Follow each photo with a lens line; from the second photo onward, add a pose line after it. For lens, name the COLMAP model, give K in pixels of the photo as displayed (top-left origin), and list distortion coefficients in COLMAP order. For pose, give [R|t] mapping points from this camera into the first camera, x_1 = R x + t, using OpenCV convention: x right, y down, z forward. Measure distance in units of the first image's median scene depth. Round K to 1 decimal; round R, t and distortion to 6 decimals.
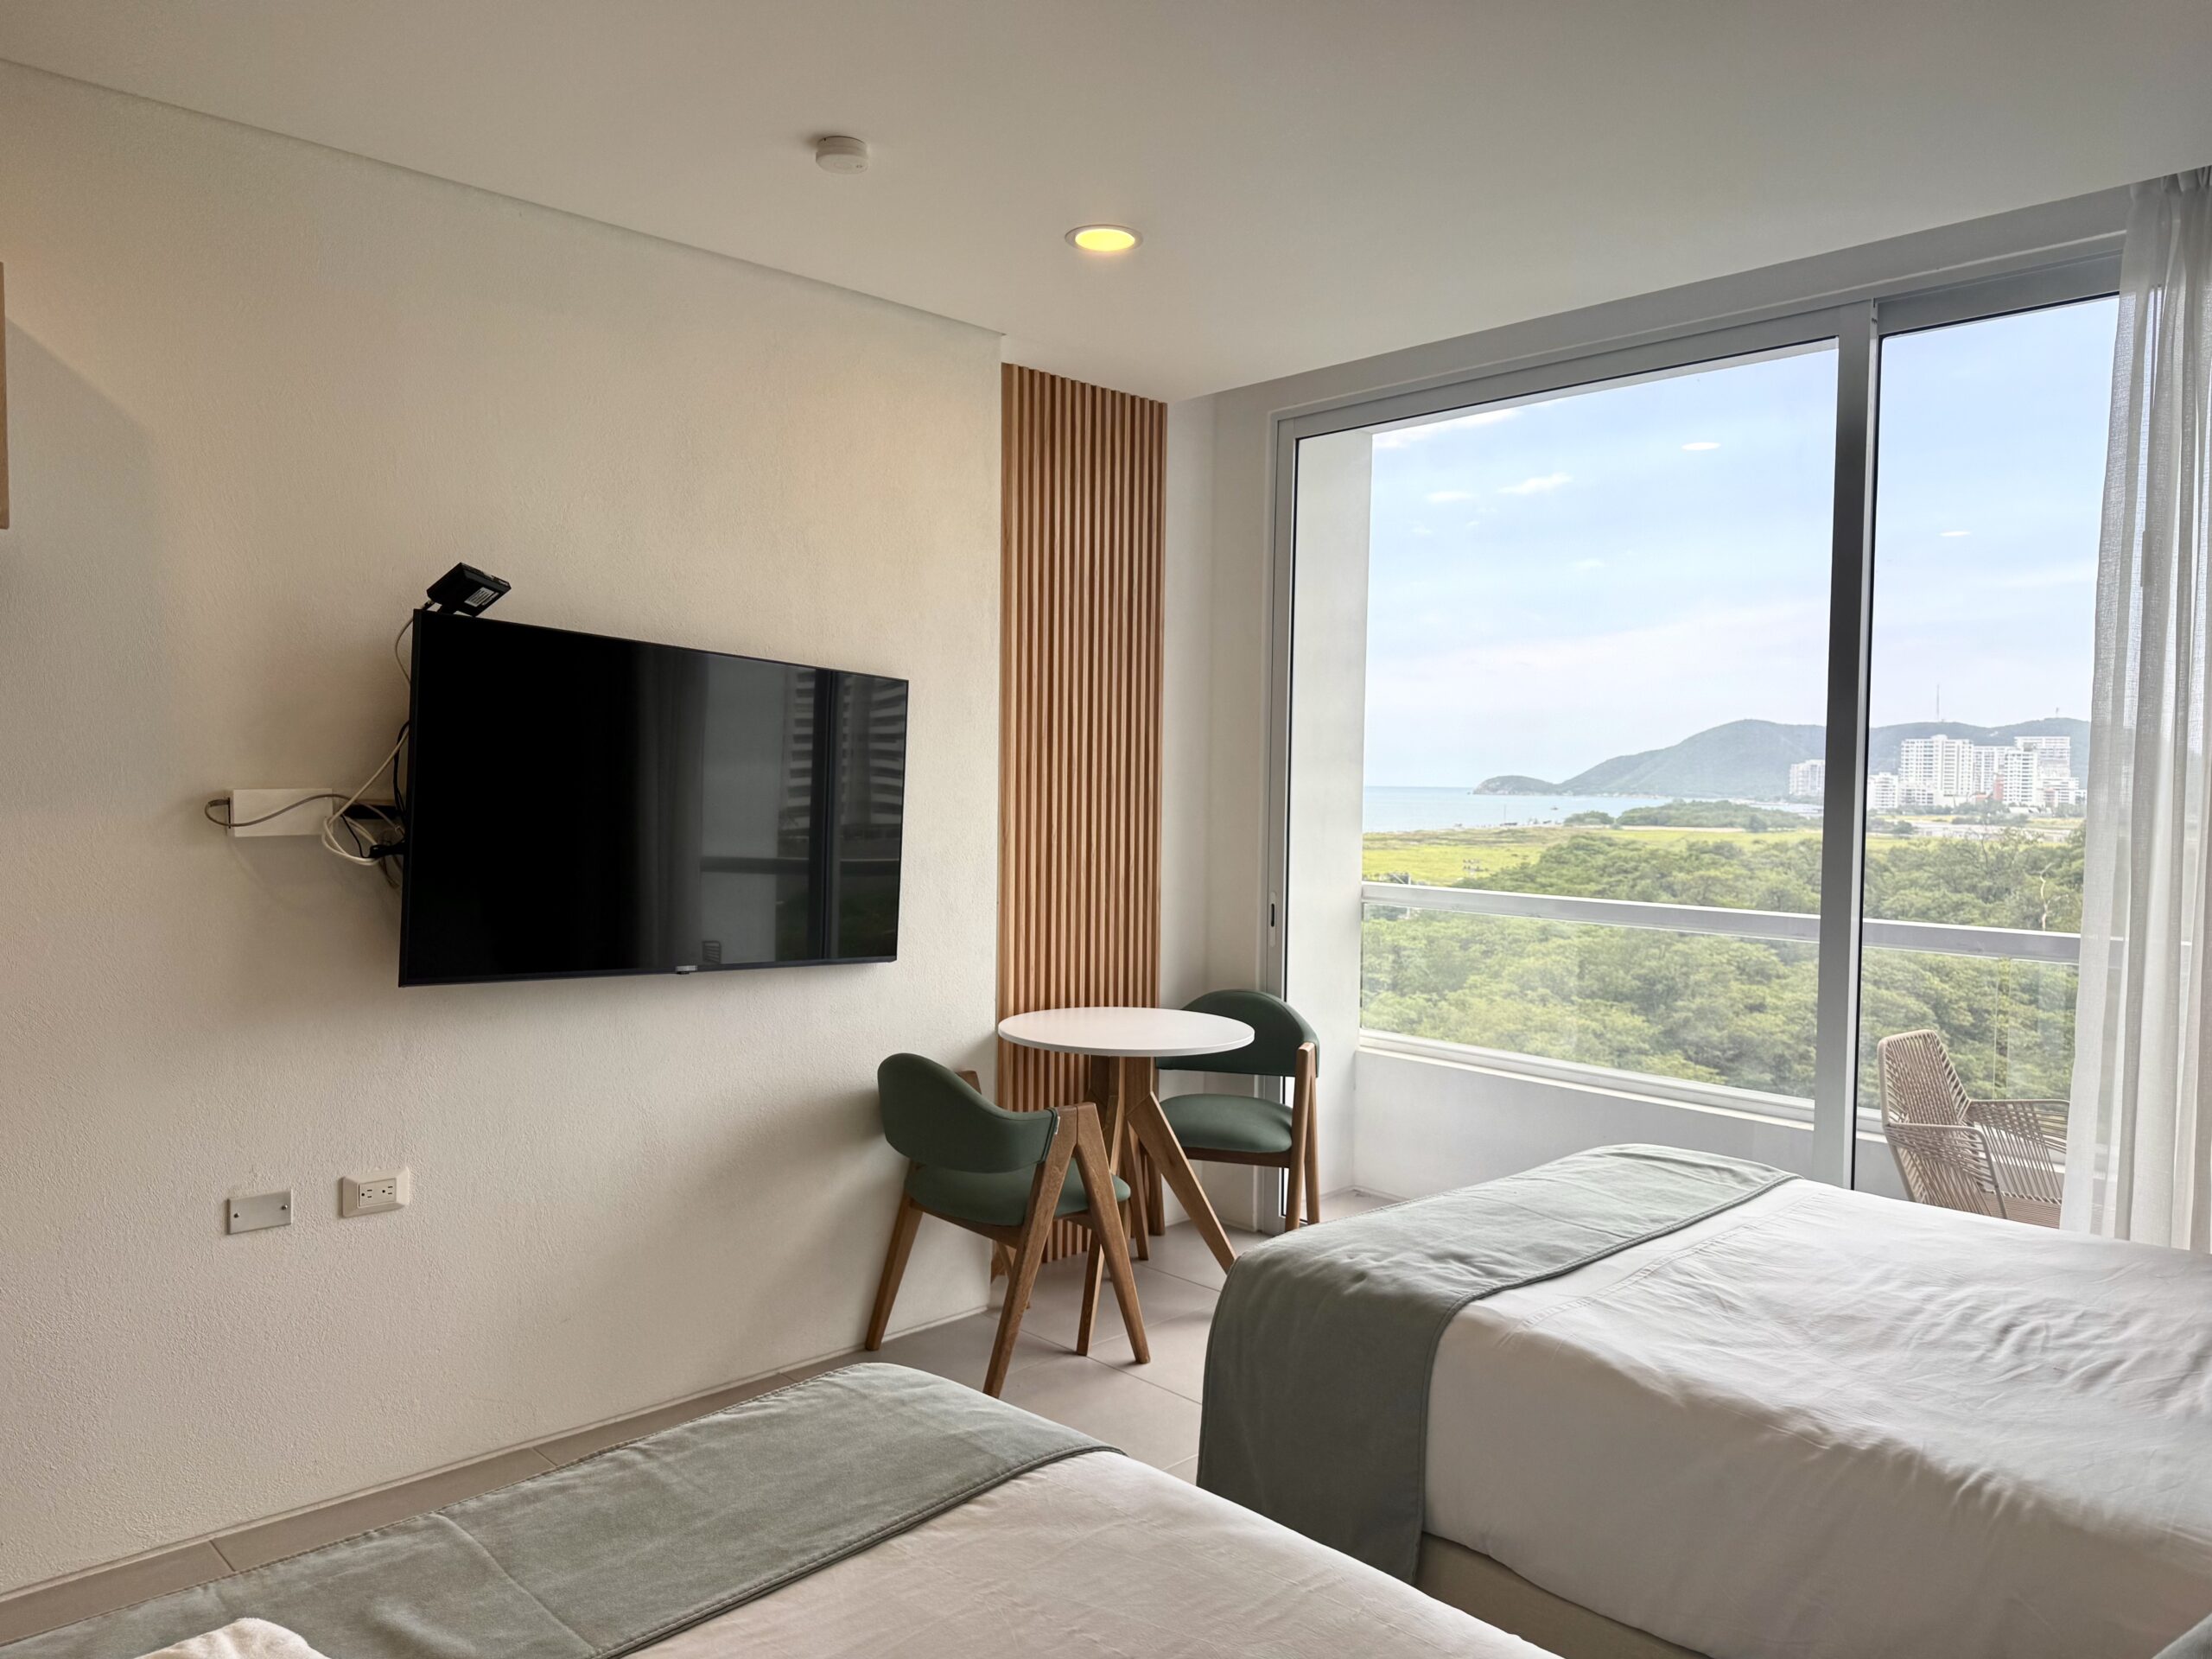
lens RADIAL K [[1558.9, 0, 1116.7], [0, 1558.9, 839.1], [0, 0, 1]] dist [0.047943, -0.058878]
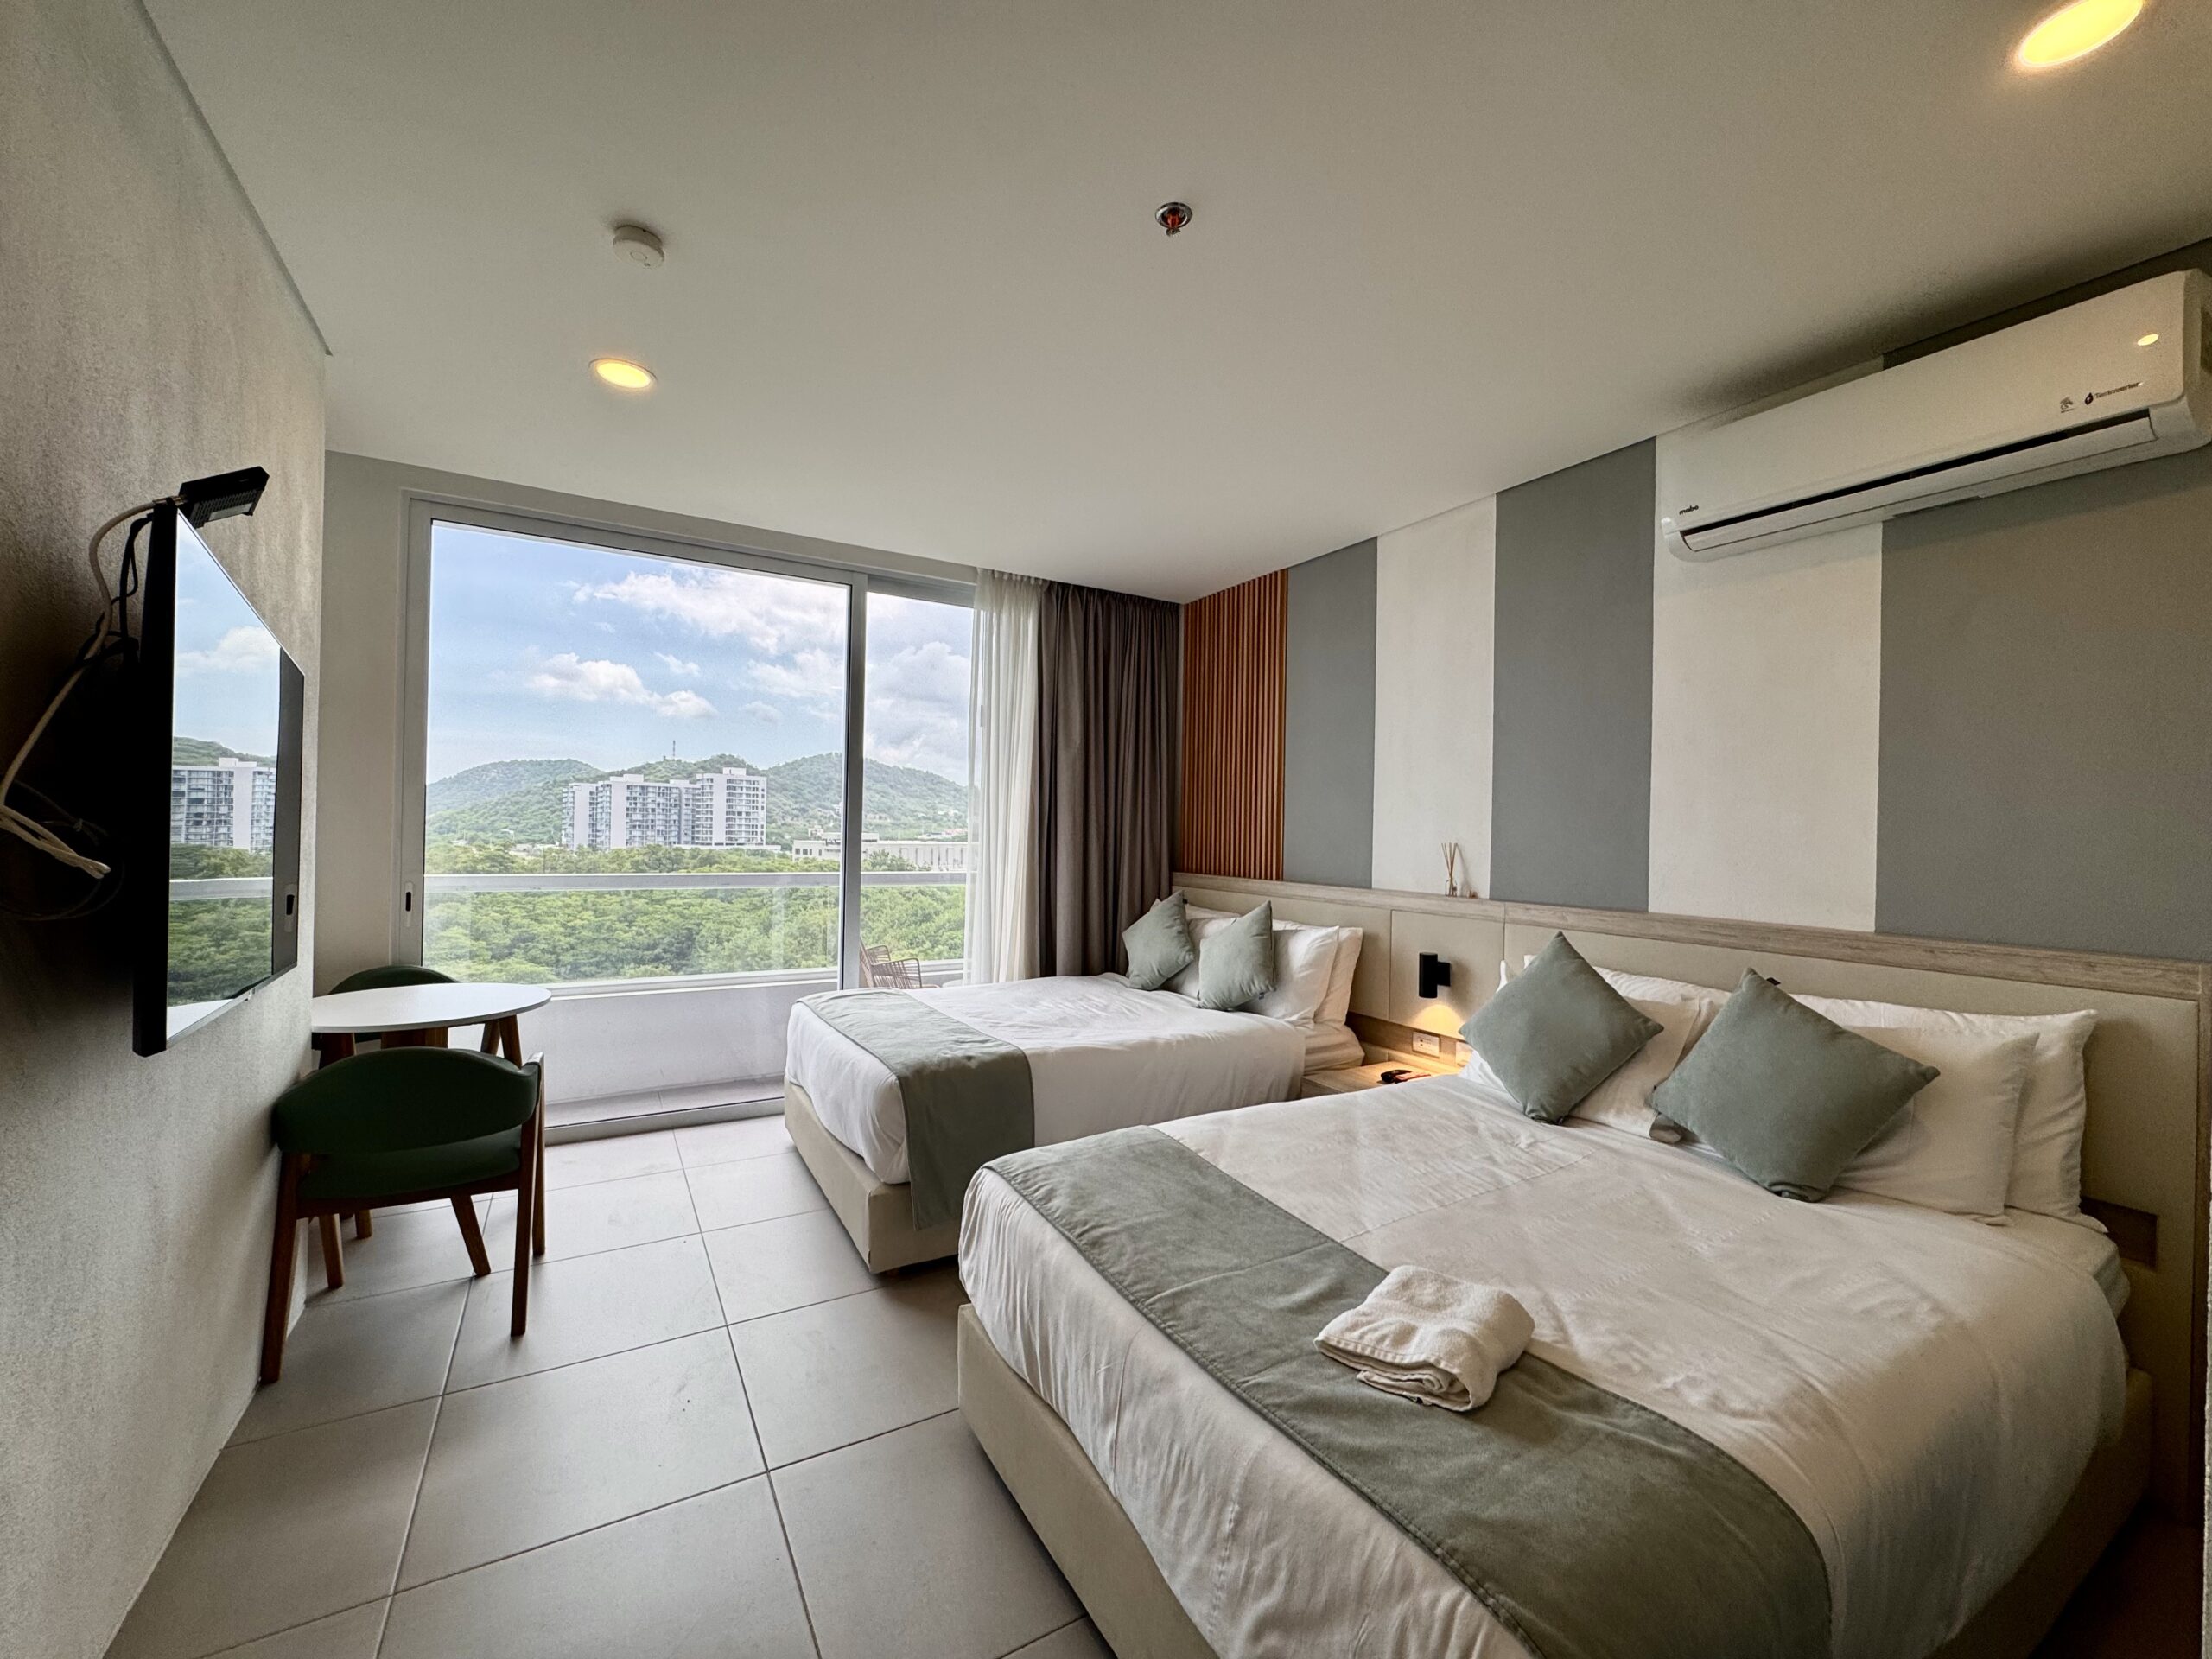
lens RADIAL K [[883.4, 0, 1109.8], [0, 883.4, 824.6], [0, 0, 1]] dist [-0.007455, 0.000960]
pose [[0.229602, -0.002648, 0.973281, -0.554912], [0.021052, 0.999776, -0.002246, 0.003709], [-0.973057, 0.021005, 0.229607, 0.391432]]
